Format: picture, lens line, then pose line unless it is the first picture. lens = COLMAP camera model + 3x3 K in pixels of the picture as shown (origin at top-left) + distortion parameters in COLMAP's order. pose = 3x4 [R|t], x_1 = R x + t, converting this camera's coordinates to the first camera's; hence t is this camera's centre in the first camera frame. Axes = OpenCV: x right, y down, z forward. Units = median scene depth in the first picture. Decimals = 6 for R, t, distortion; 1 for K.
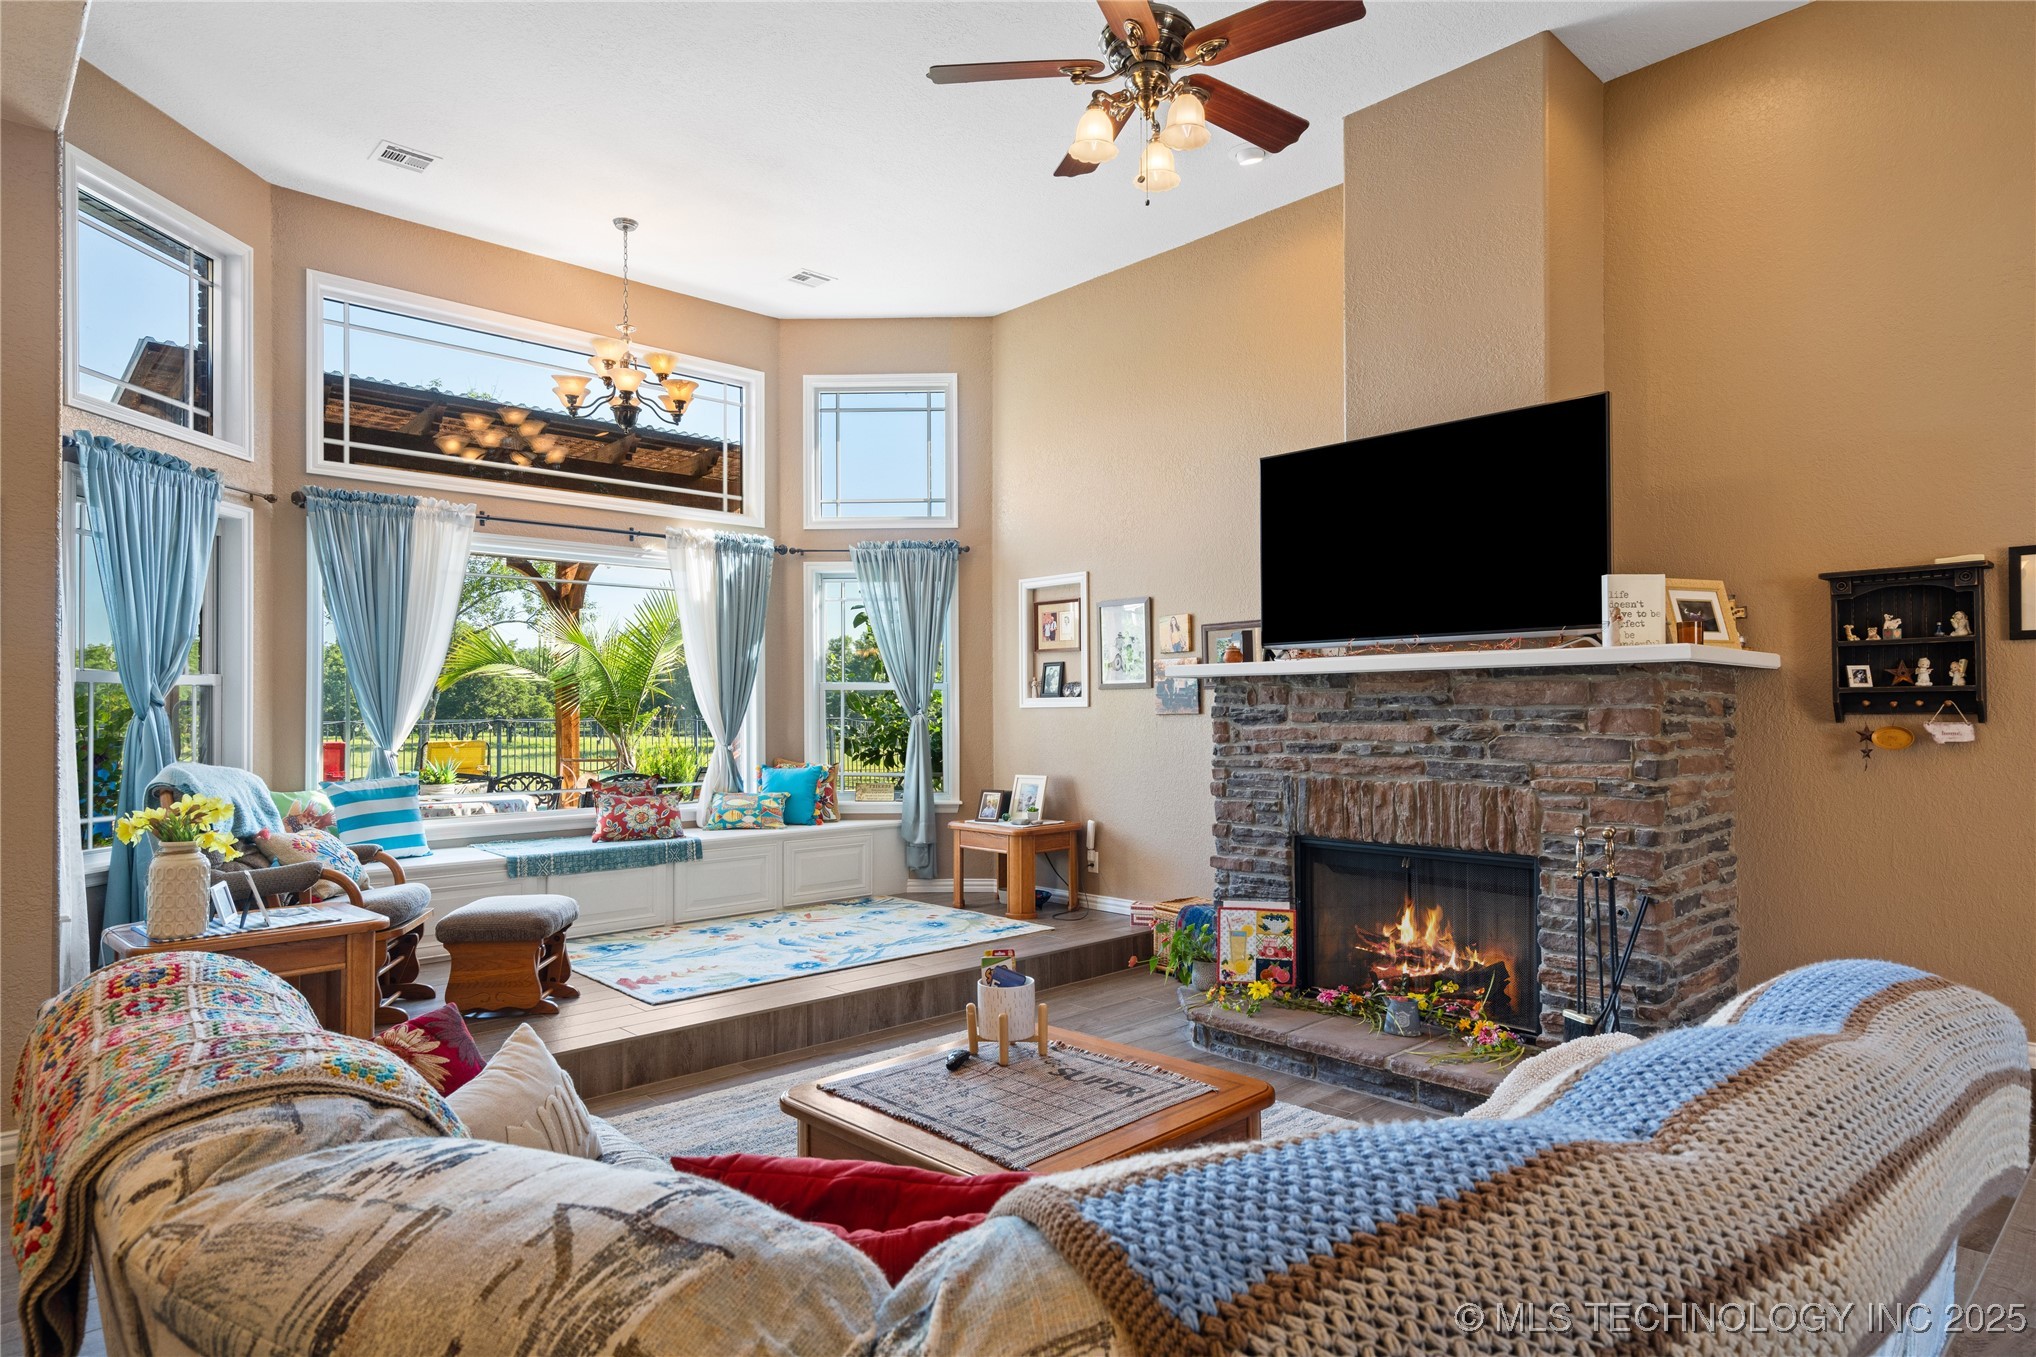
lens RADIAL K [[1171.5, 0, 1013.4], [0, 1171.5, 691.9], [0, 0, 1]] dist [-0.003419, 0.002332]
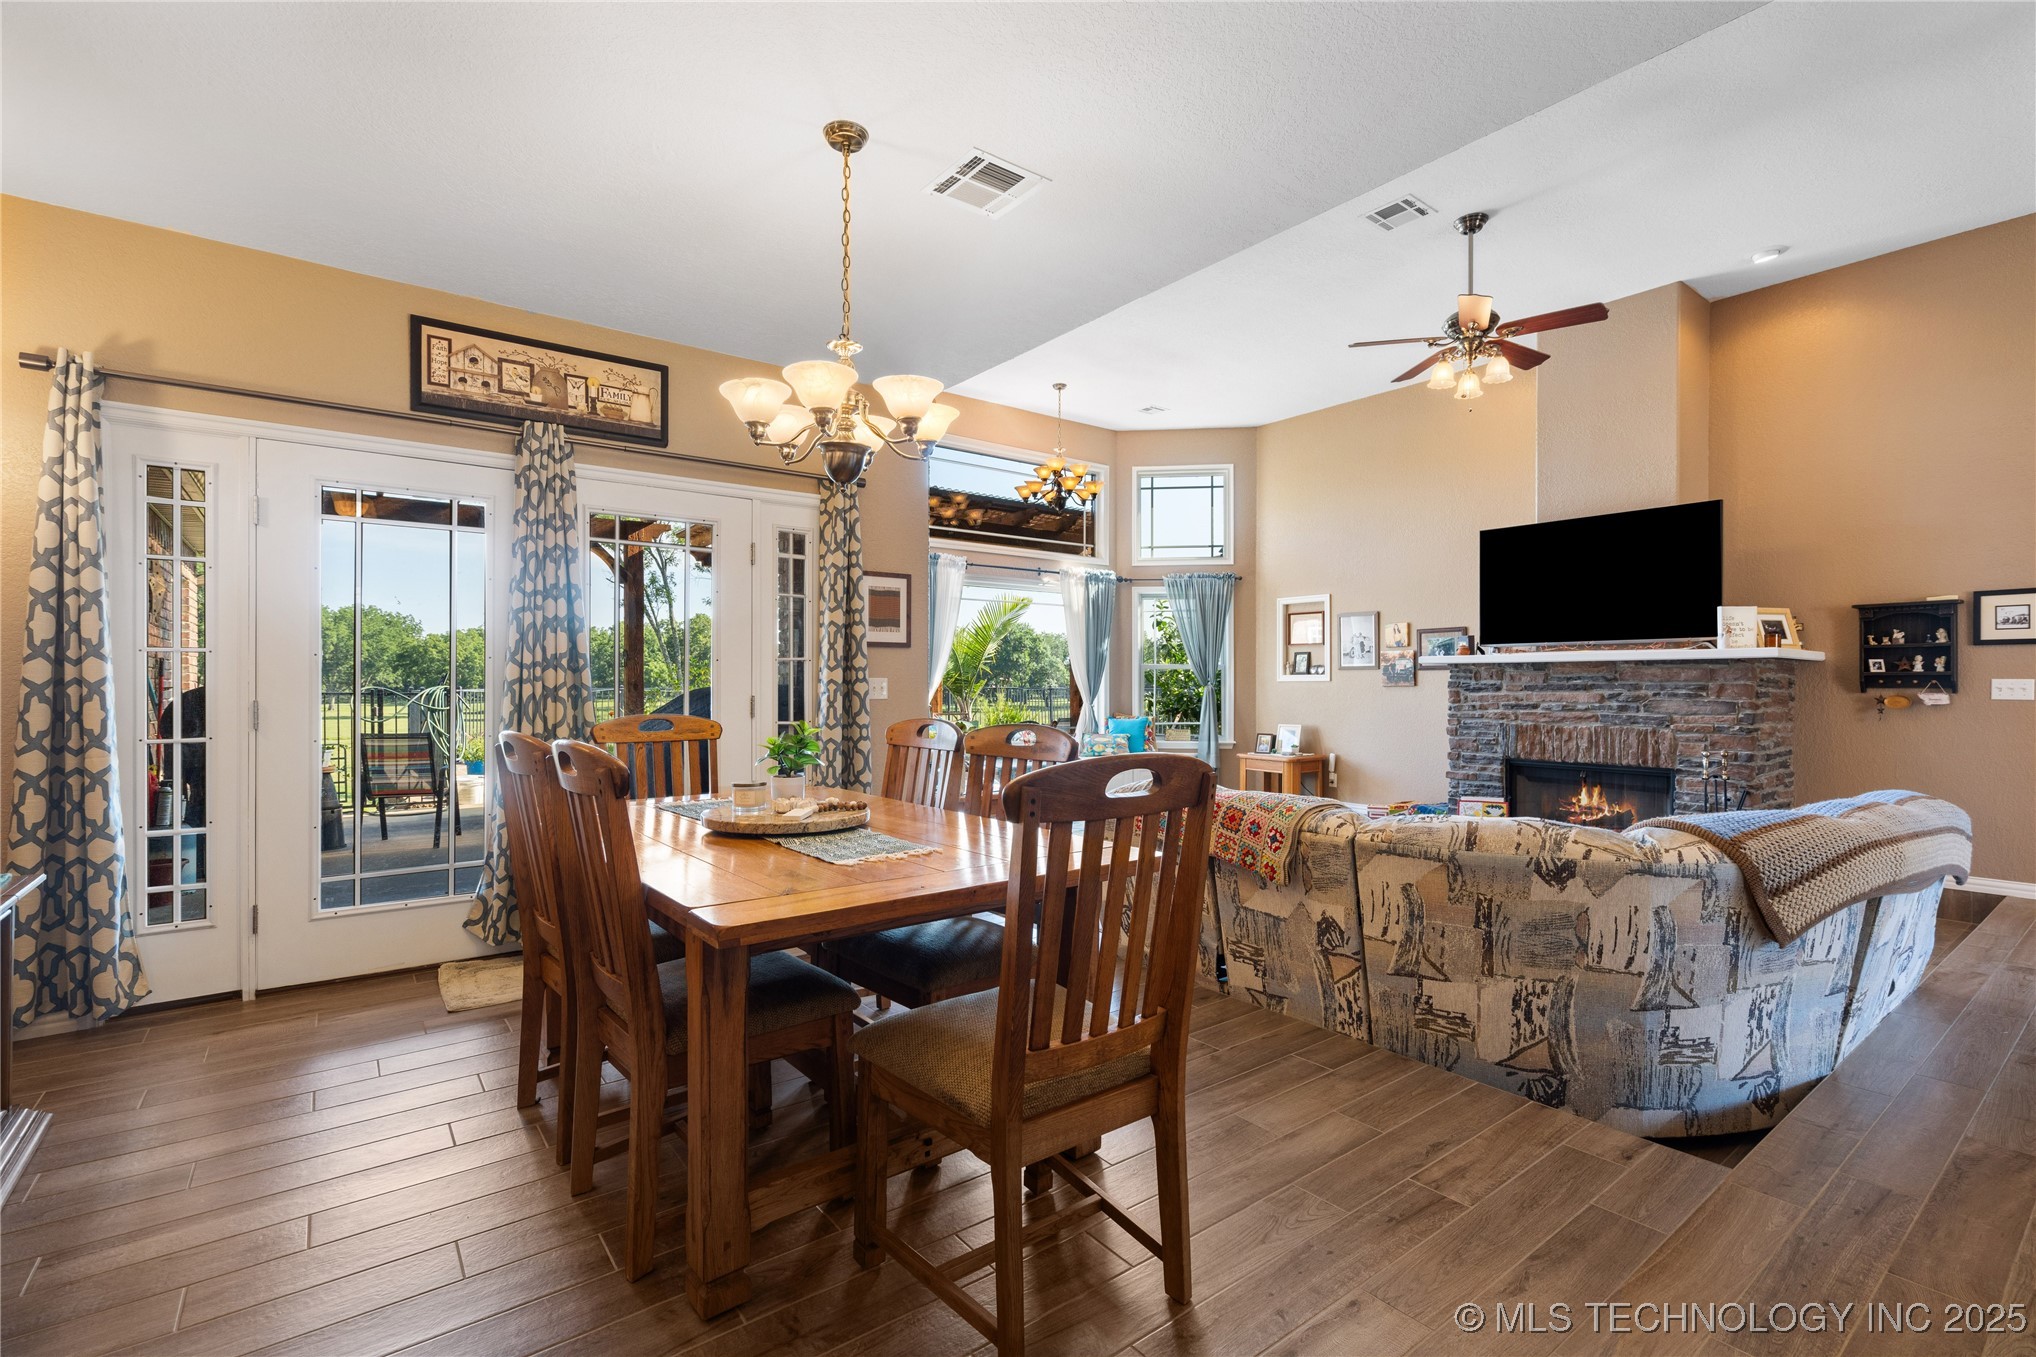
lens RADIAL K [[923.2, 0, 1026.2], [0, 923.2, 680.5], [0, 0, 1]] dist [-0.007257, 0.002069]
pose [[0.994830, 0.005444, -0.101413, -0.306339], [-0.004093, 0.999900, 0.013522, -0.003993], [0.101476, -0.013037, 0.994753, -0.374639]]
